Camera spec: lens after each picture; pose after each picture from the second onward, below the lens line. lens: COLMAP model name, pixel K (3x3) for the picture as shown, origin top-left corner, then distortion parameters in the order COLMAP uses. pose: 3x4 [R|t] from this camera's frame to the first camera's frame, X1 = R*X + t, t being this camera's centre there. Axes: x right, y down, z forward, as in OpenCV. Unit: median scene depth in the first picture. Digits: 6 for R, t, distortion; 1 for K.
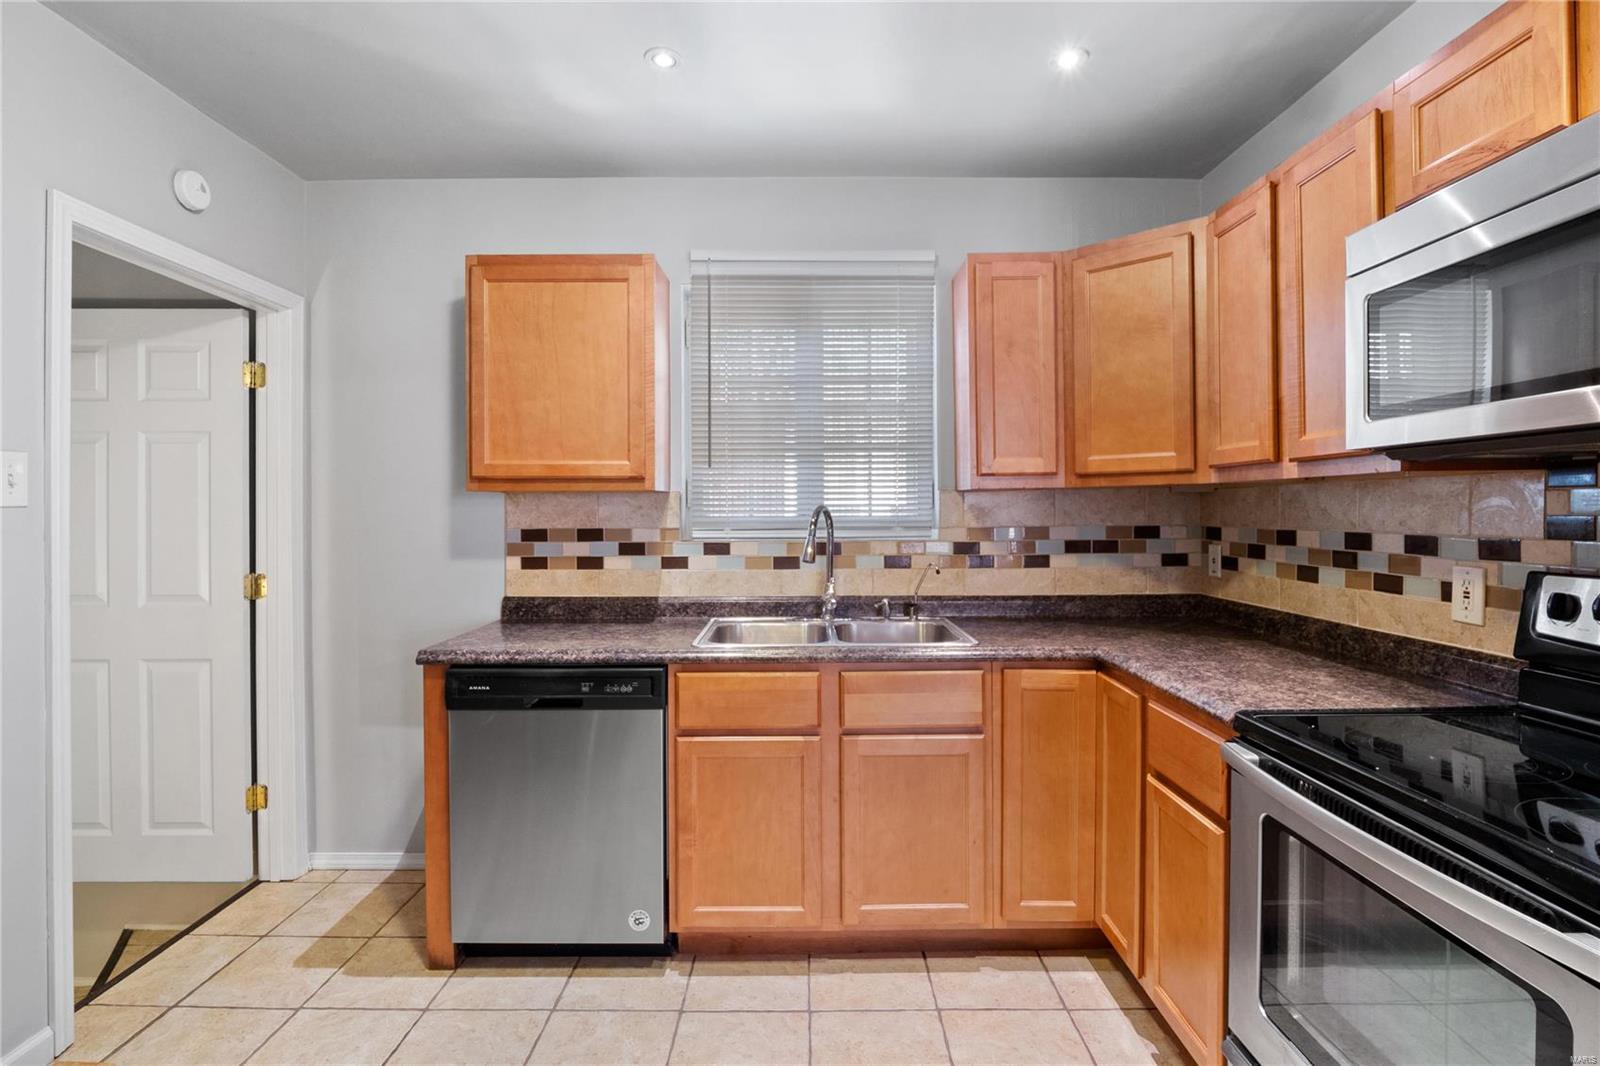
lens RADIAL K [[742.6, 0, 799.4], [0, 742.6, 509.3], [0, 0, 1]] dist [-0.003303, -0.010440]
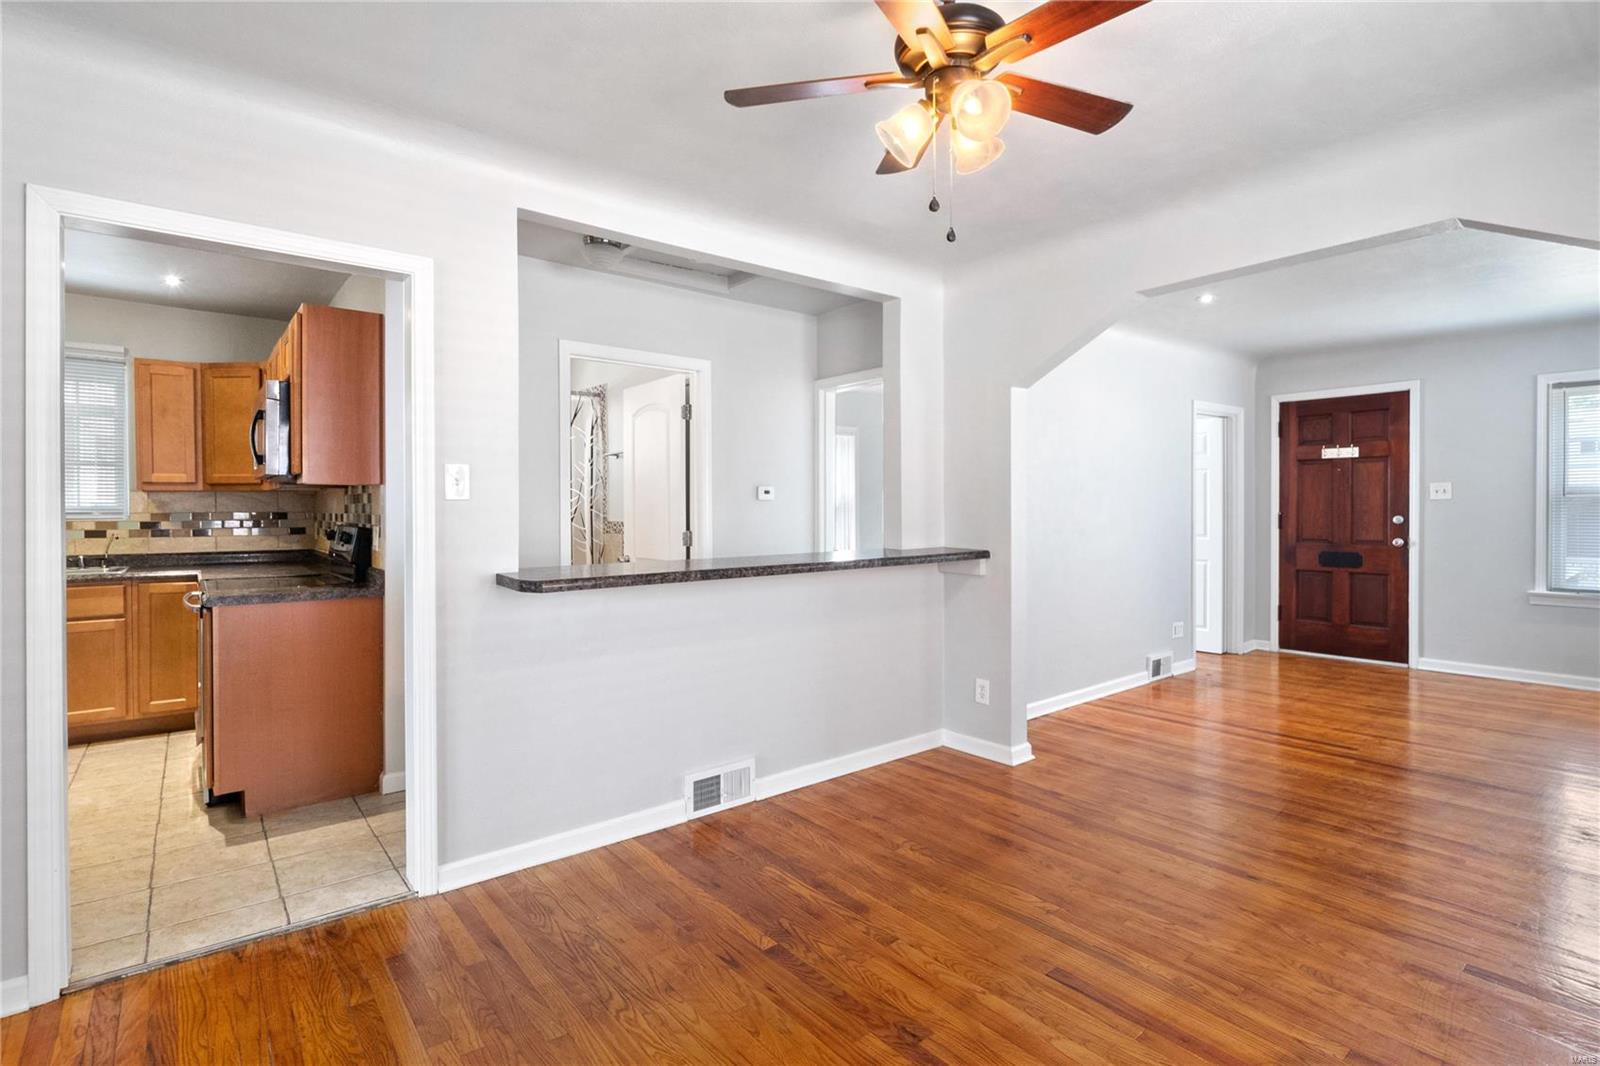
lens RADIAL K [[774.4, 0, 805.2], [0, 774.4, 513.8], [0, 0, 1]] dist [-0.018783, -0.000972]
pose [[0.771315, 0.000650, 0.636454, 0.284074], [-0.004626, 0.999979, 0.004585, 0.012418], [-0.636437, -0.006481, 0.771301, -1.331099]]
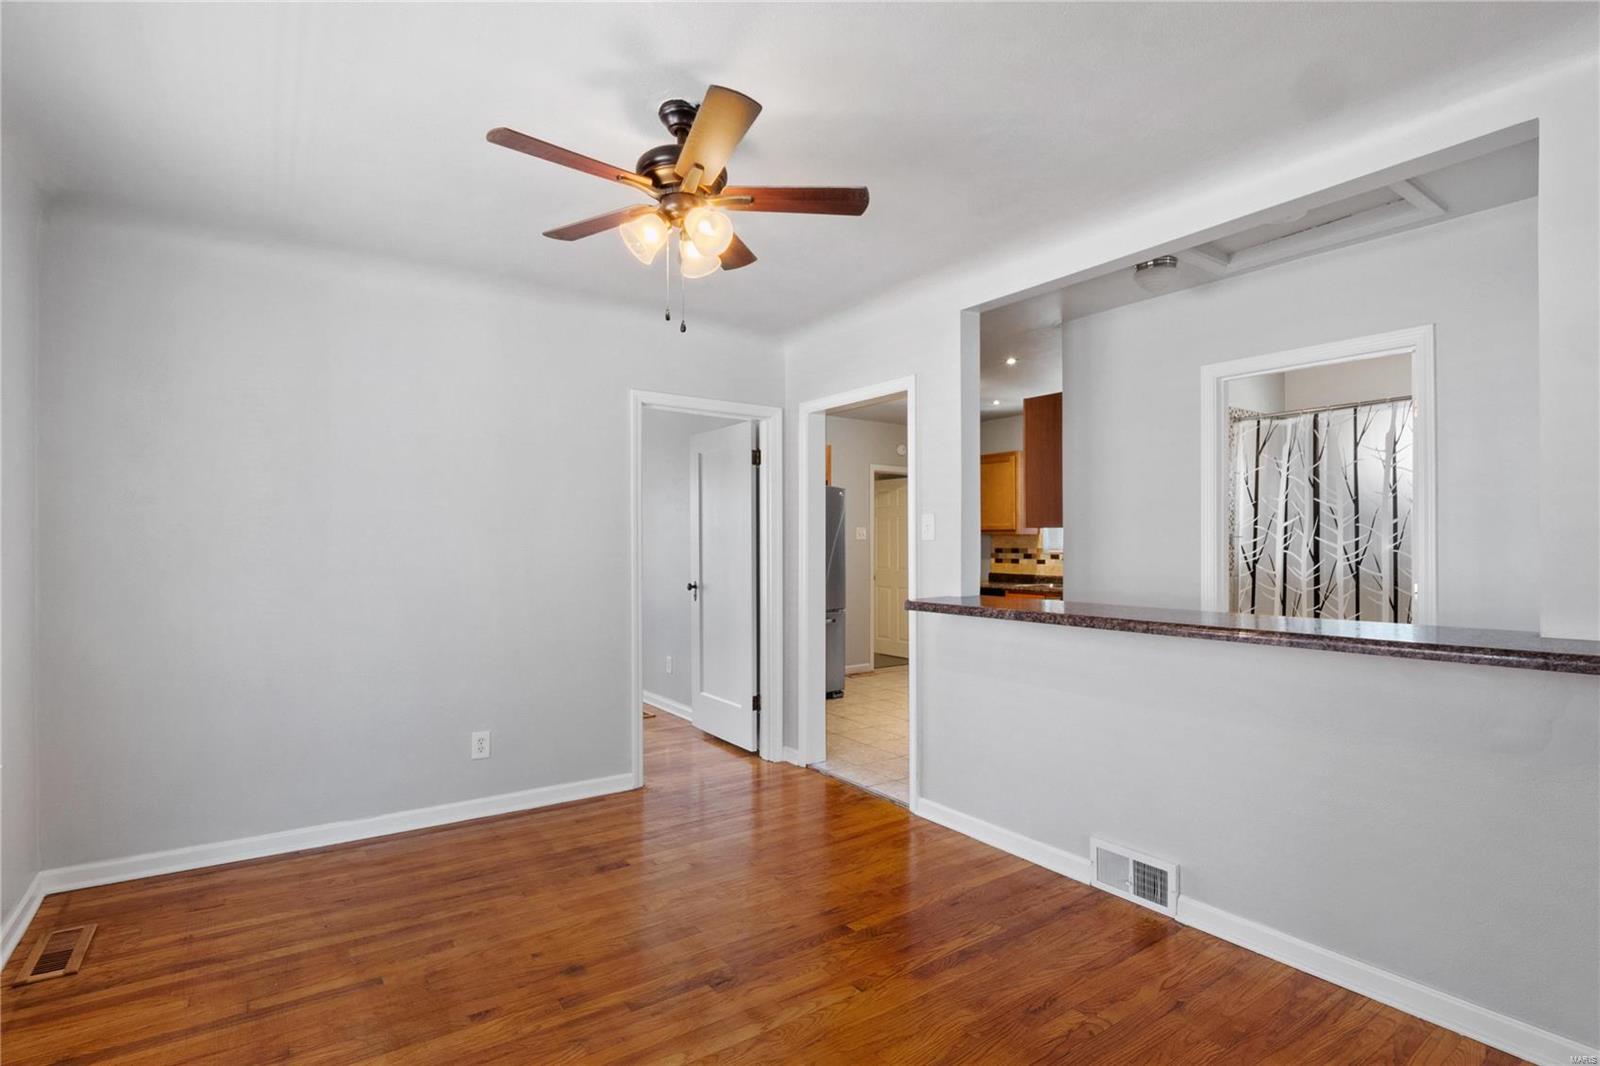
lens RADIAL K [[774.4, 0, 805.2], [0, 774.4, 513.8], [0, 0, 1]] dist [-0.018783, -0.000972]
pose [[0.578010, -0.025688, -0.815625, 1.628725], [-0.003217, 0.999425, -0.033757, -0.001687], [0.816023, 0.022135, 0.577595, -1.281178]]
